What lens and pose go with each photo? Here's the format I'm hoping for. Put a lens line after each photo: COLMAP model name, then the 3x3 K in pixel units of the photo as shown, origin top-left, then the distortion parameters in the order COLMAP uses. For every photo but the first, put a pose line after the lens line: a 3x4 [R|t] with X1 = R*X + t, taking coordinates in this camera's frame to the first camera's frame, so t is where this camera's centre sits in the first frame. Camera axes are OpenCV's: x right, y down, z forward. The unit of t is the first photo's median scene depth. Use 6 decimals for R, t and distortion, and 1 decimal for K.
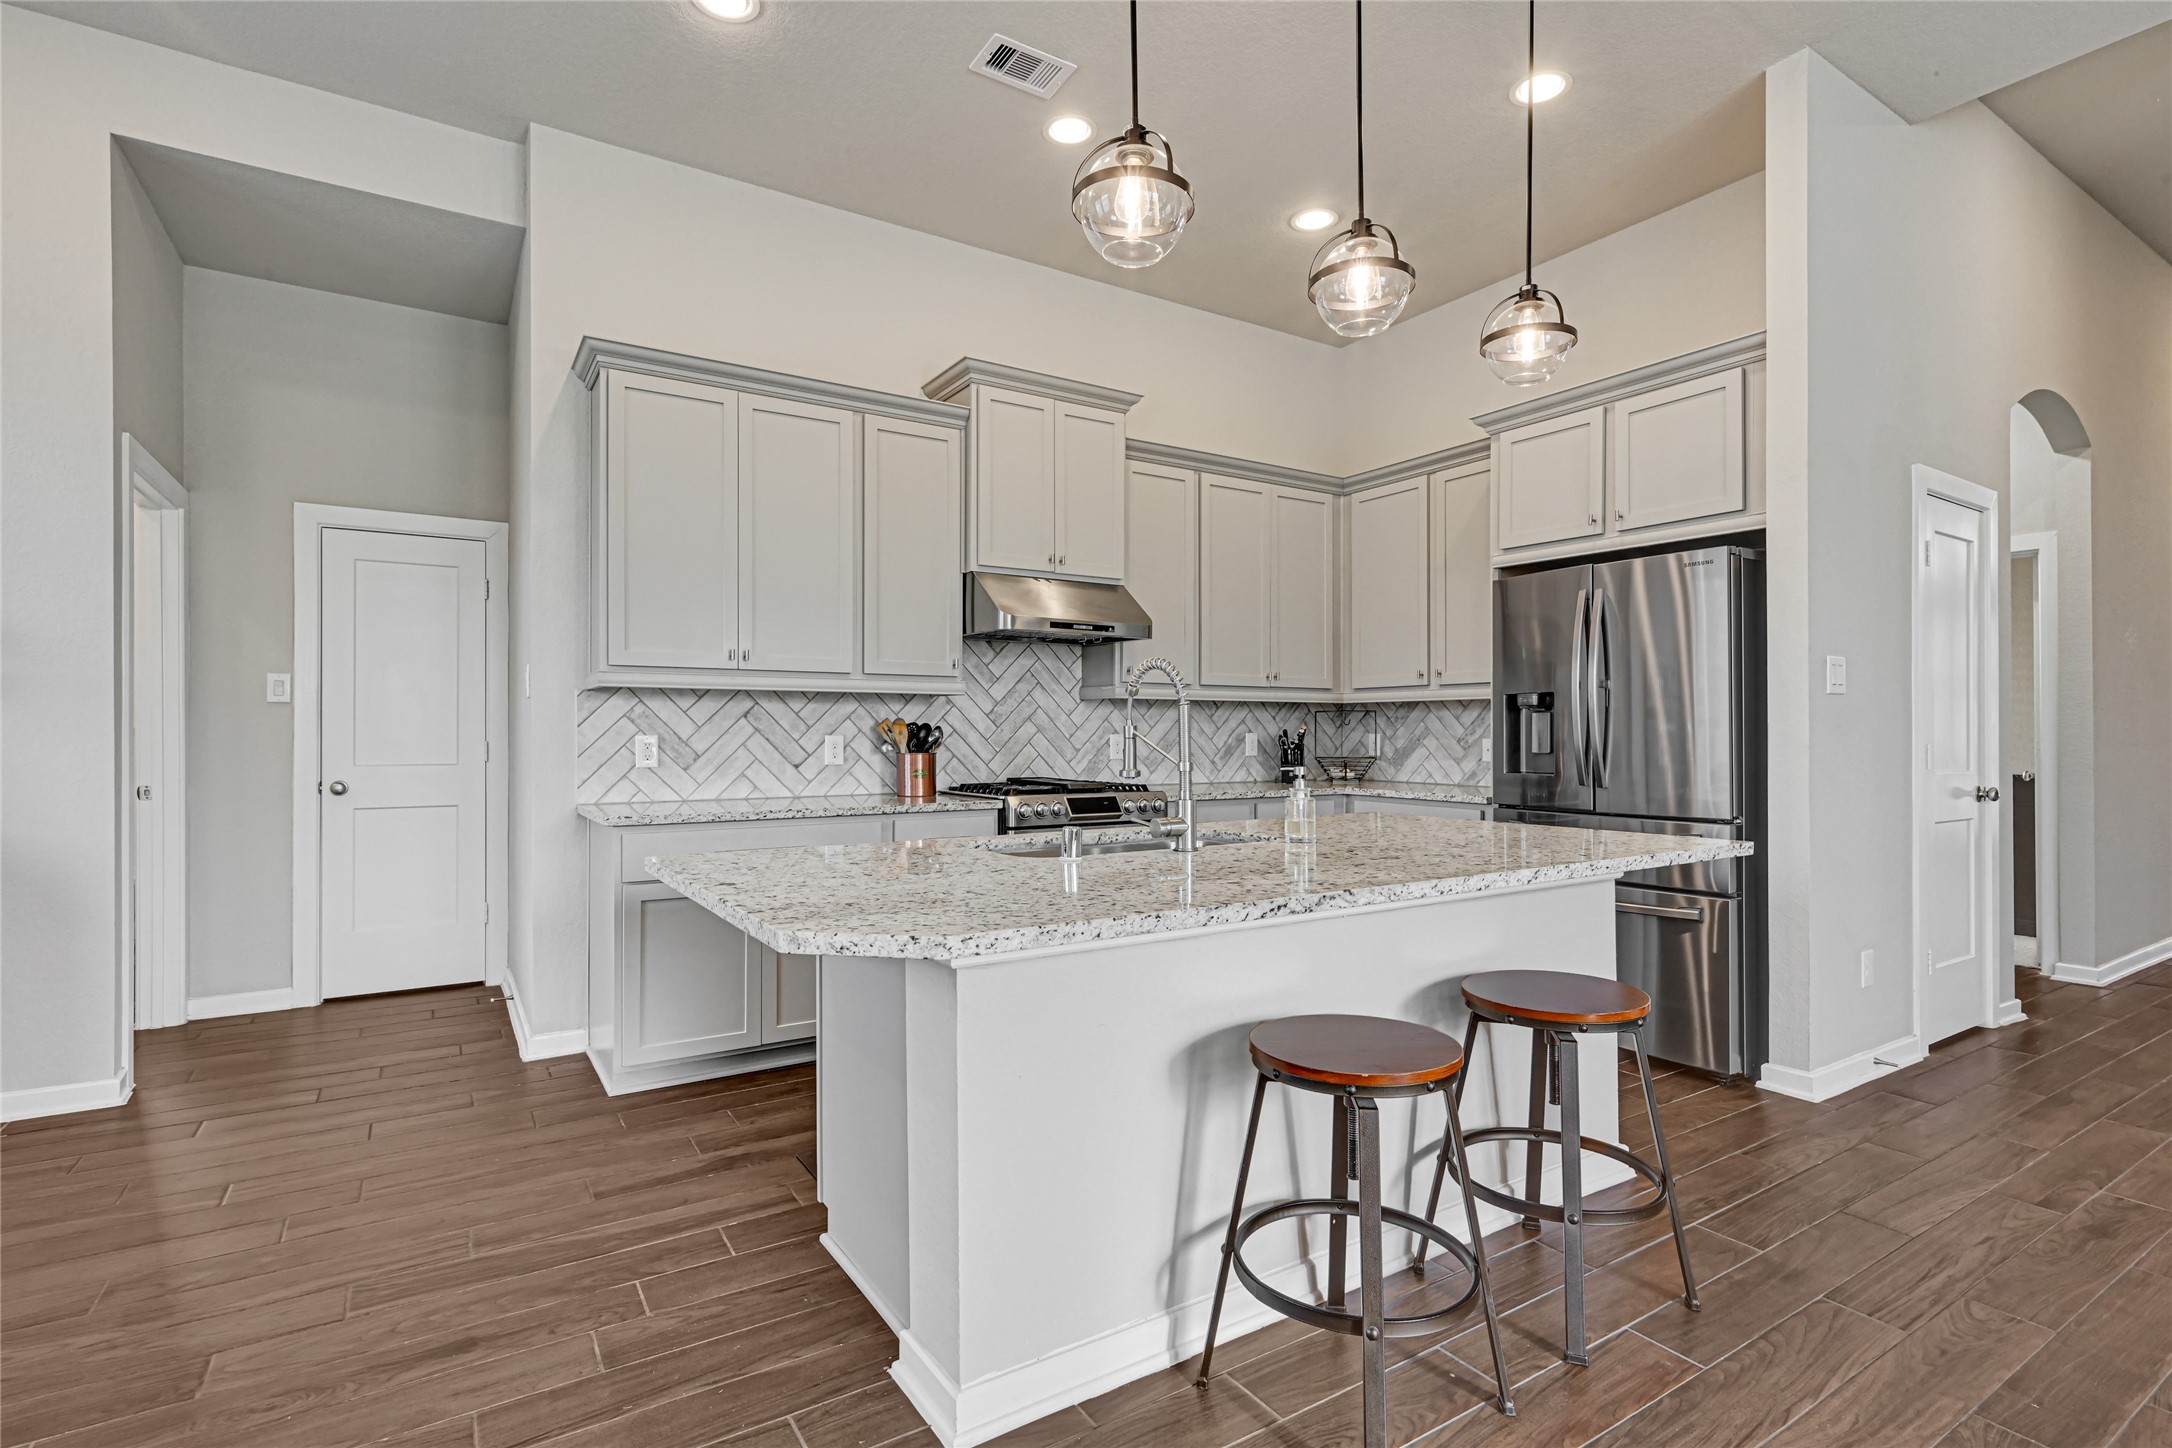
lens RADIAL K [[1045.5, 0, 1081.5], [0, 1045.5, 721.8], [0, 0, 1]] dist [0.004590, 0.001154]
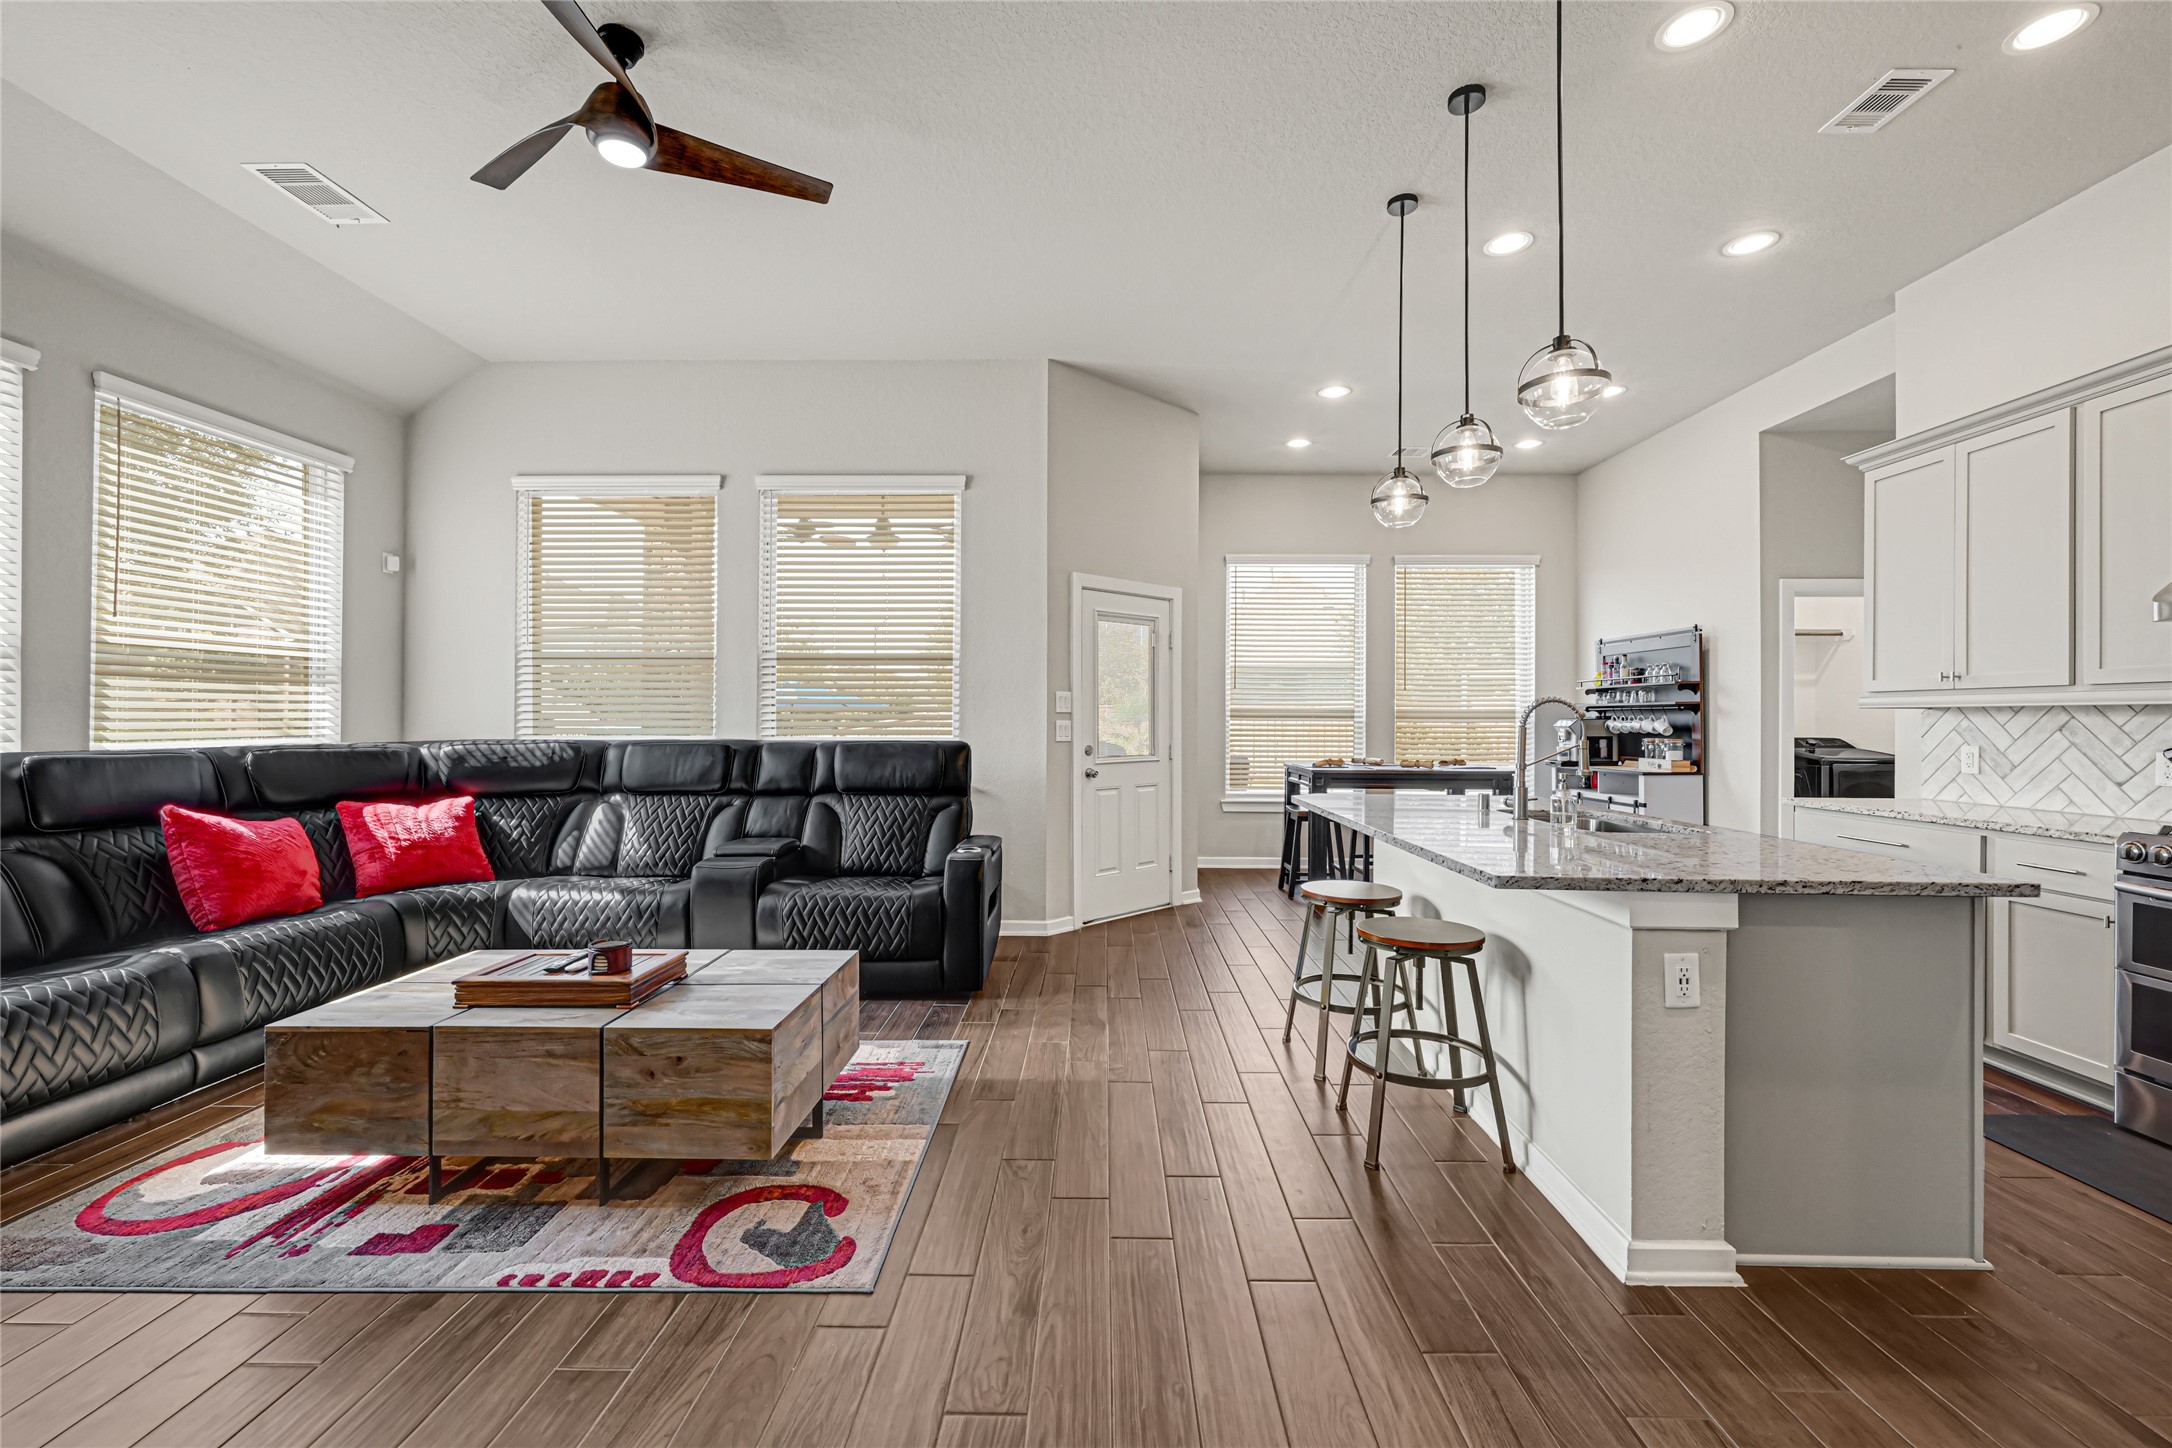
lens RADIAL K [[881.8, 0, 1092.6], [0, 881.8, 717.2], [0, 0, 1]] dist [-0.000169, -0.000418]
pose [[-0.548005, -0.006958, -0.836446, 0.872331], [0.000746, 0.999961, -0.008807, -0.010614], [0.836475, -0.005450, -0.547978, 0.662289]]
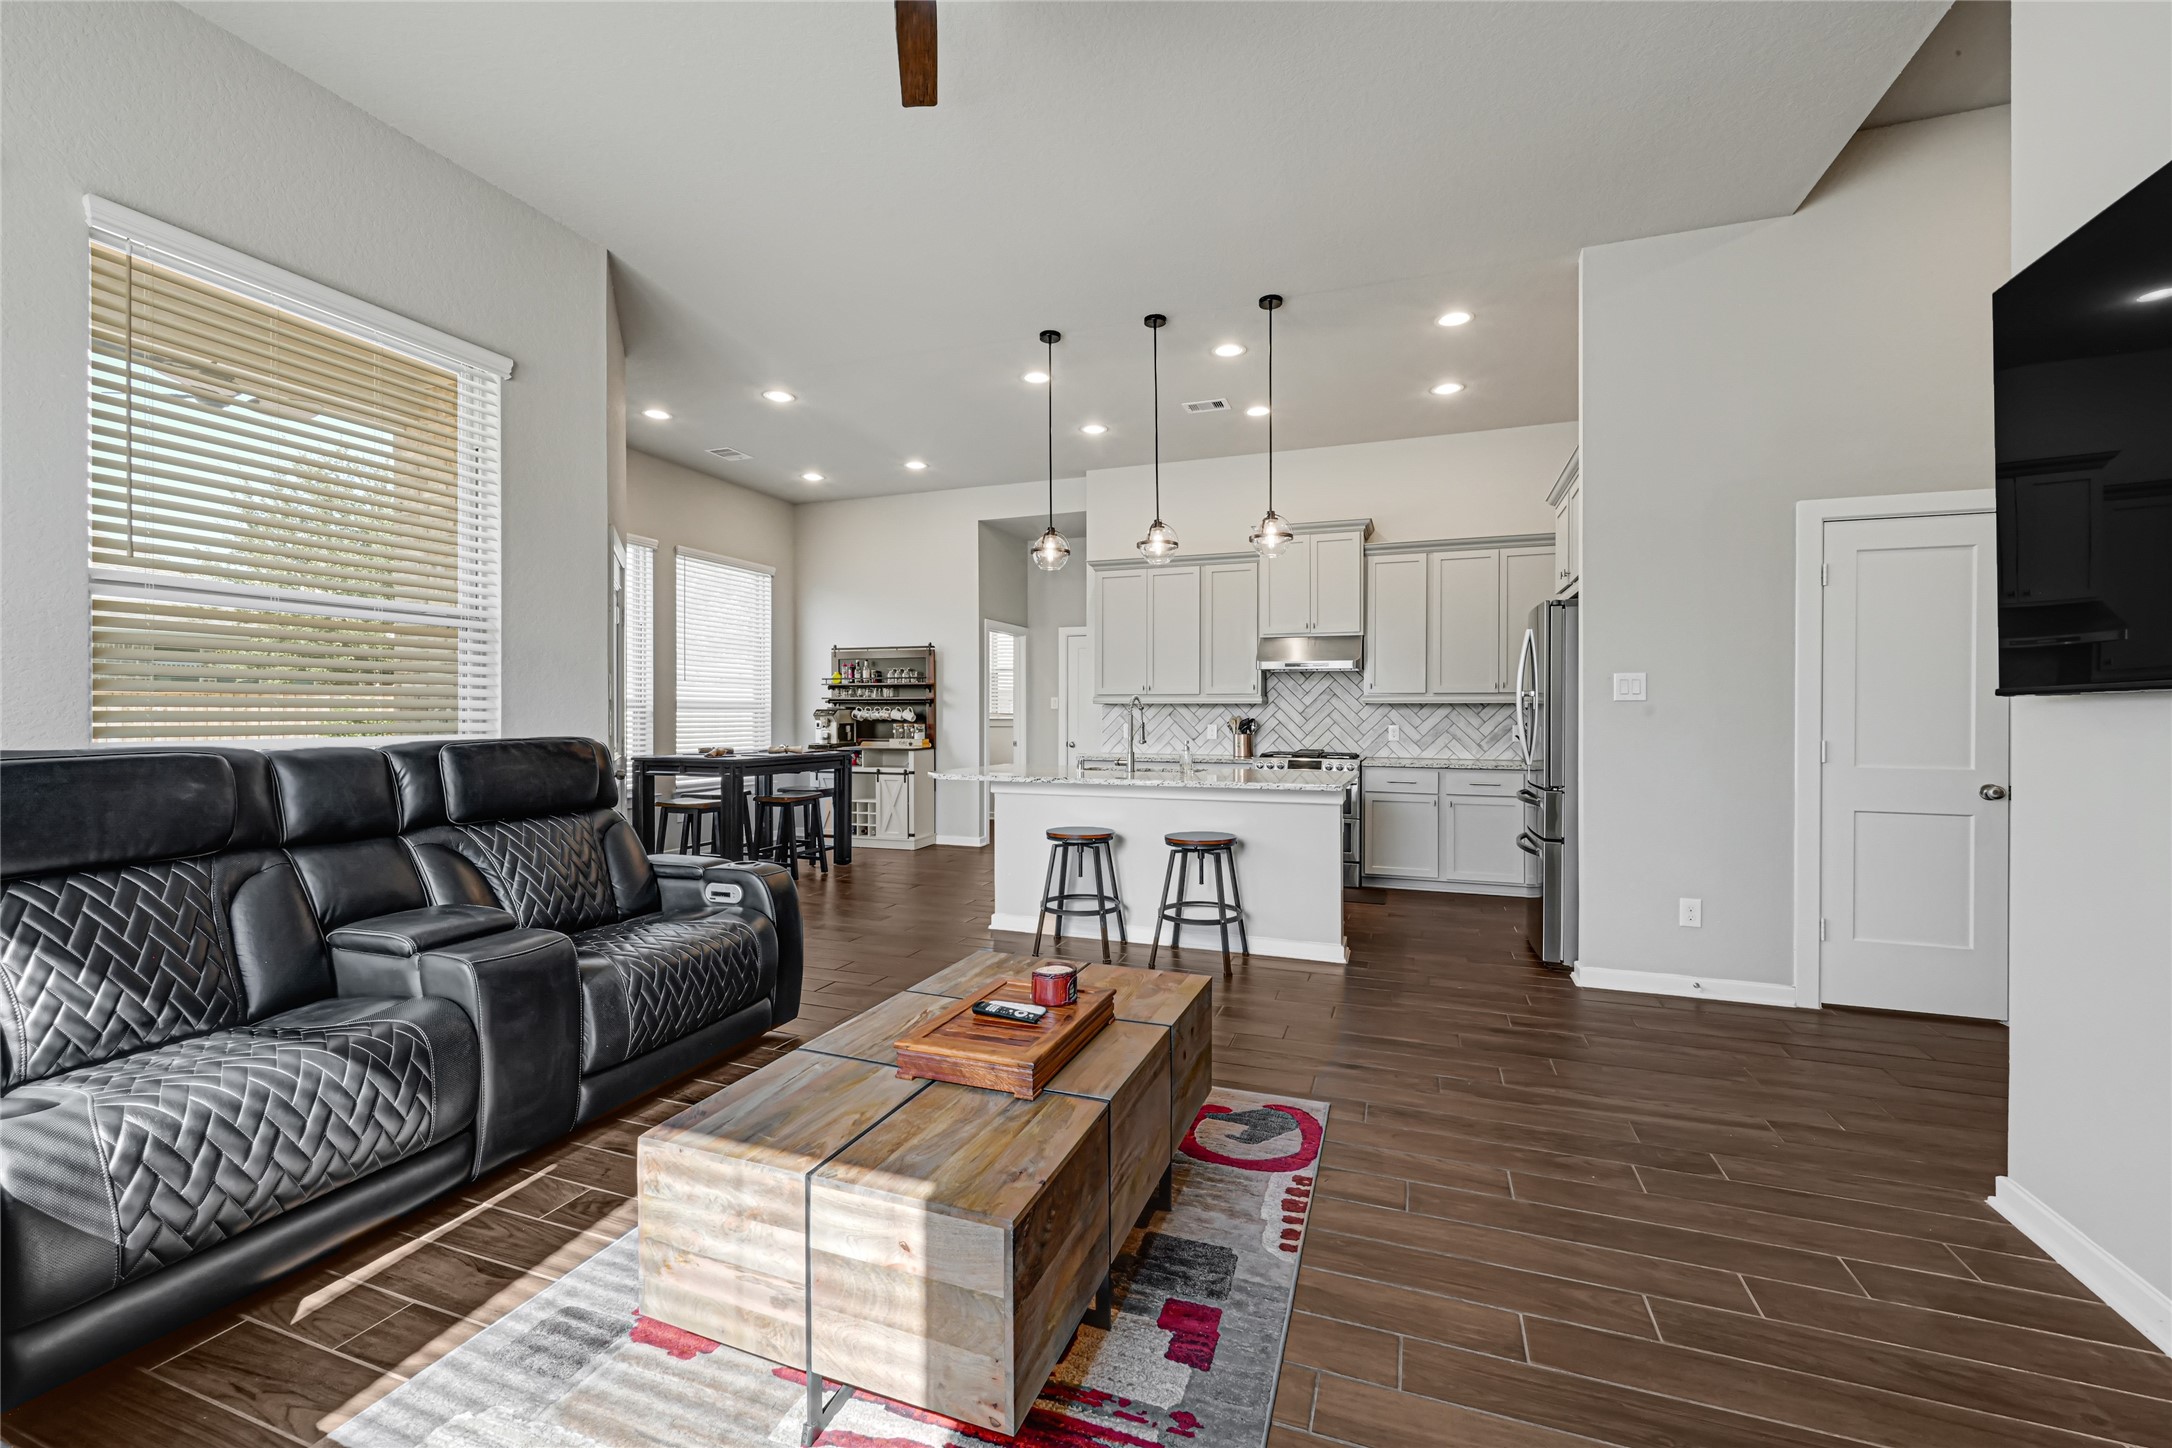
lens RADIAL K [[881.8, 0, 1084.2], [0, 881.8, 716.0], [0, 0, 1]] dist [-0.000169, -0.000418]
pose [[0.601710, 0.000538, -0.798714, 0.966265], [0.004773, 0.999979, 0.004270, -0.011841], [0.798700, -0.006382, 0.601695, -0.204019]]
